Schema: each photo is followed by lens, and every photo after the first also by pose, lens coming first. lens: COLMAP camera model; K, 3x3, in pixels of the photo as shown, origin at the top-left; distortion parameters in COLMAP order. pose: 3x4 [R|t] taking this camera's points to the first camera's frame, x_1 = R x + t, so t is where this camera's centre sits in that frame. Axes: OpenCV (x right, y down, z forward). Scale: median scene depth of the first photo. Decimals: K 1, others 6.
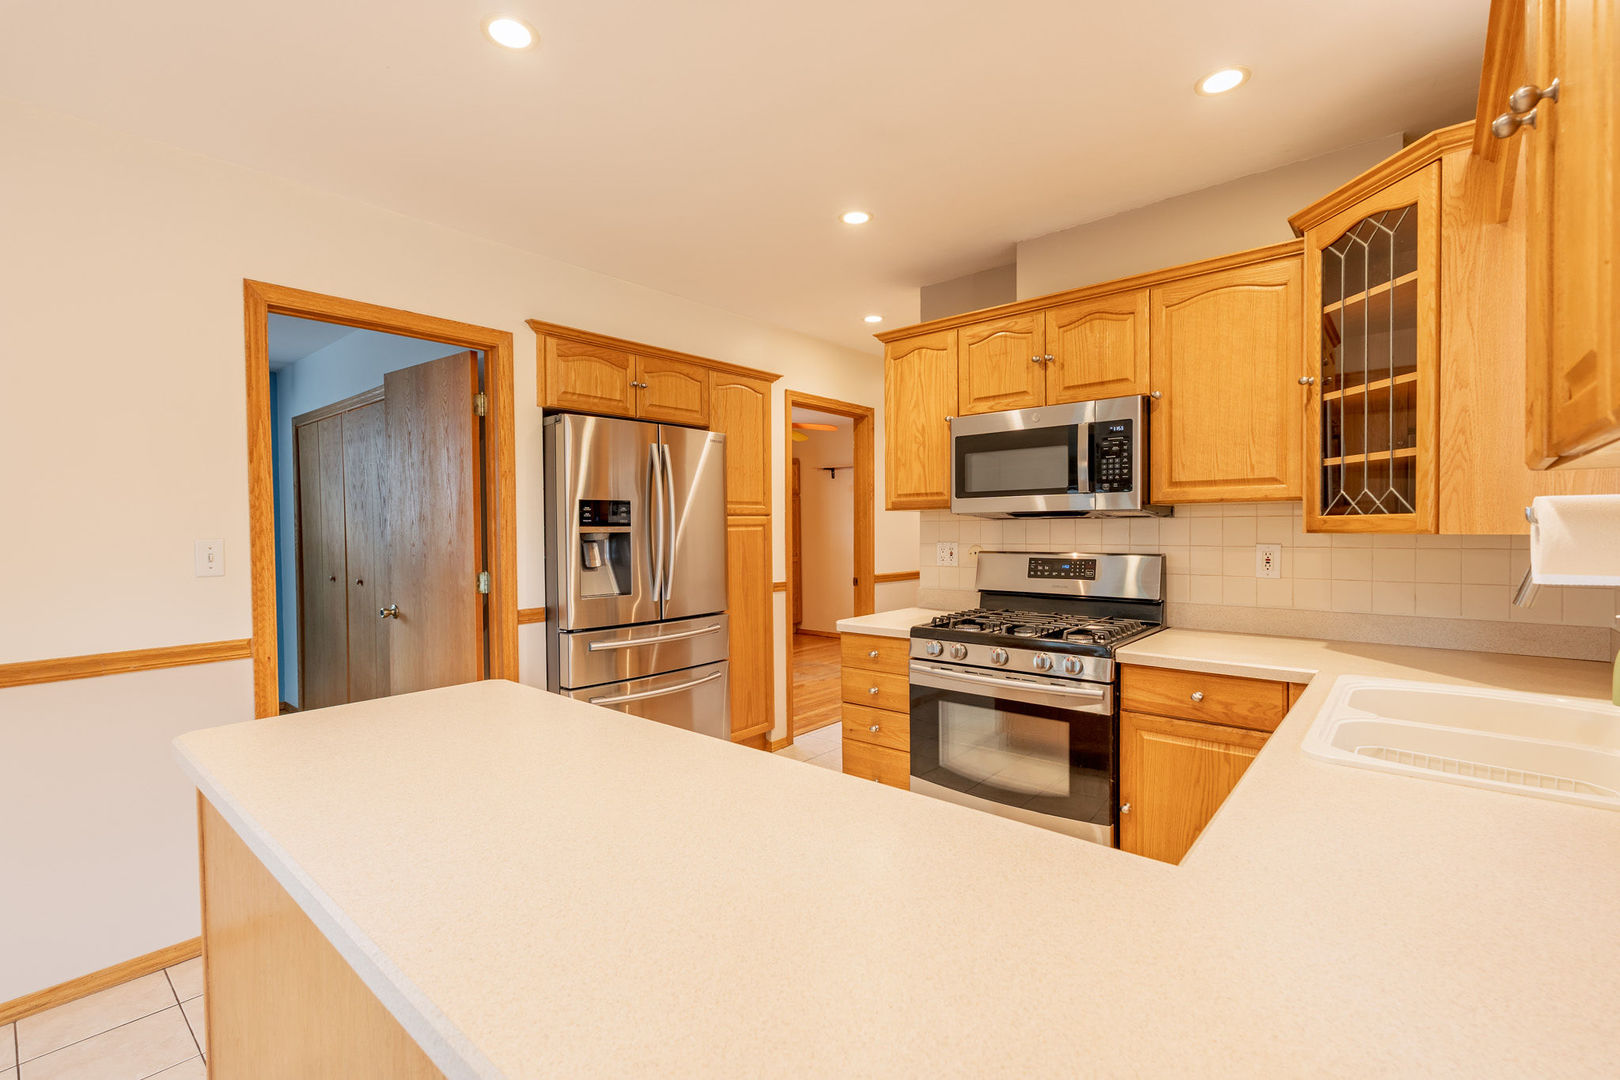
lens RADIAL K [[710.3, 0, 820.1], [0, 710.3, 540.2], [0, 0, 1]] dist [-0.004278, 0.001154]
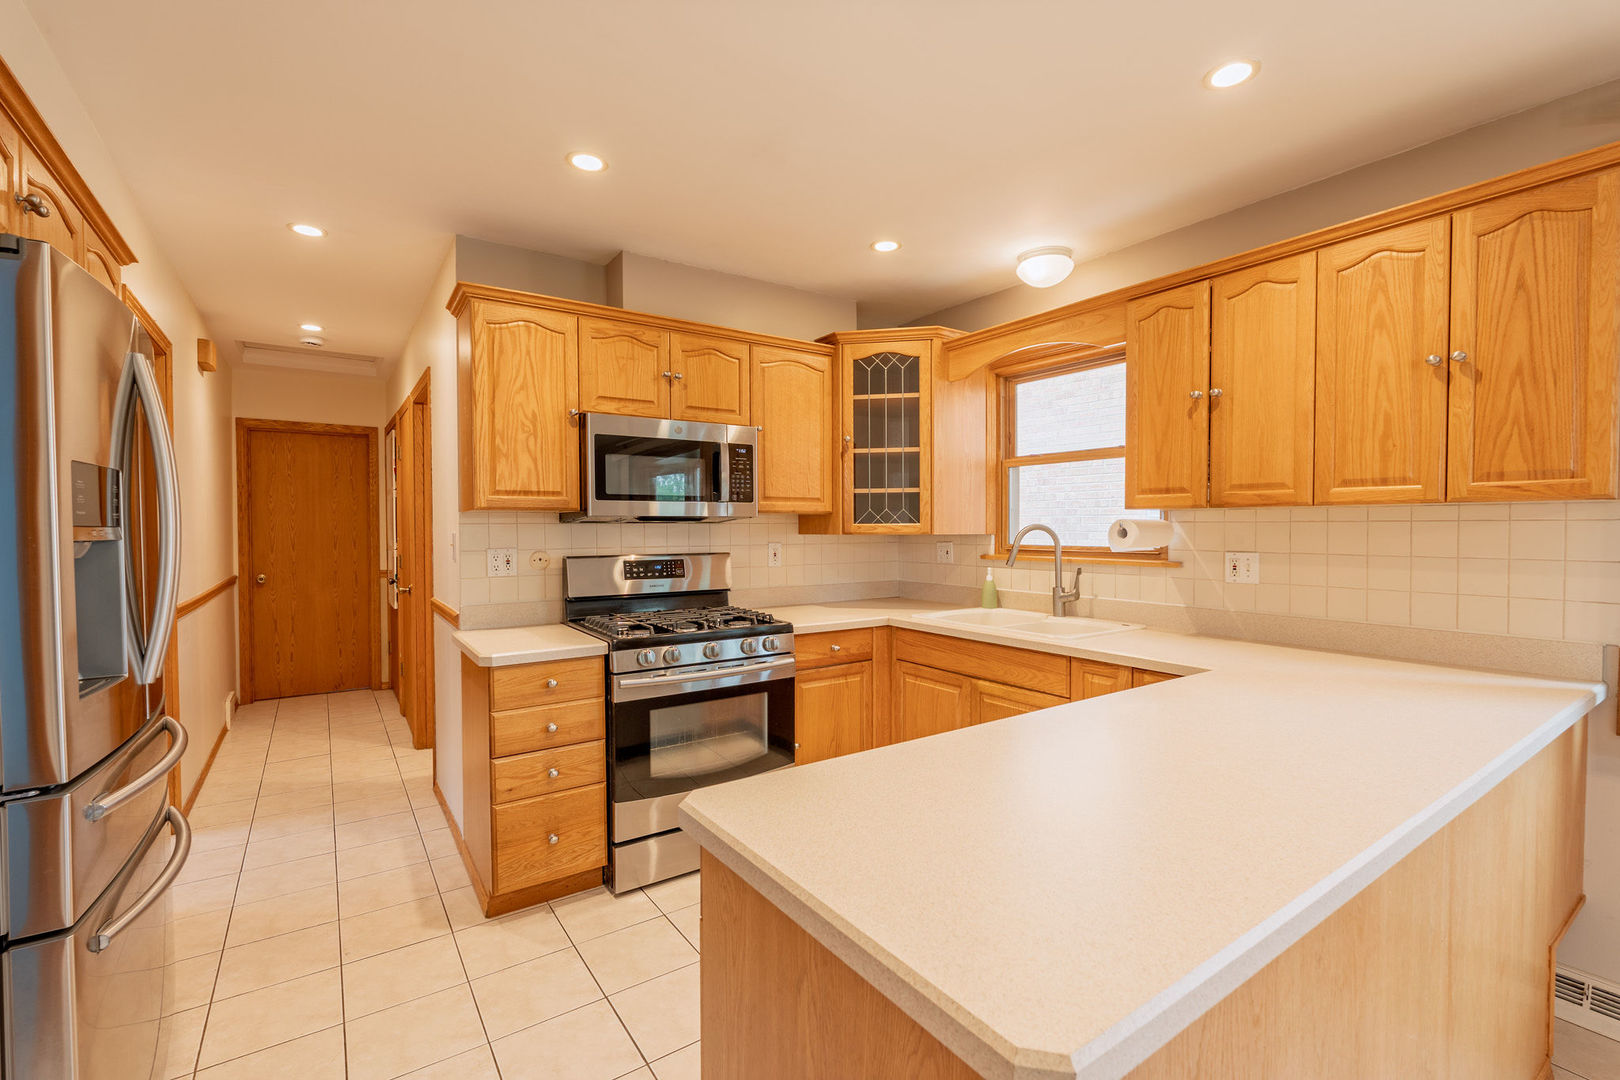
lens RADIAL K [[710.3, 0, 807.6], [0, 710.3, 539.1], [0, 0, 1]] dist [-0.004278, 0.001154]
pose [[0.264884, -0.009490, 0.964234, -0.621877], [0.019515, 0.999800, 0.004479, -0.005895], [-0.964083, 0.017630, 0.265016, 0.472647]]
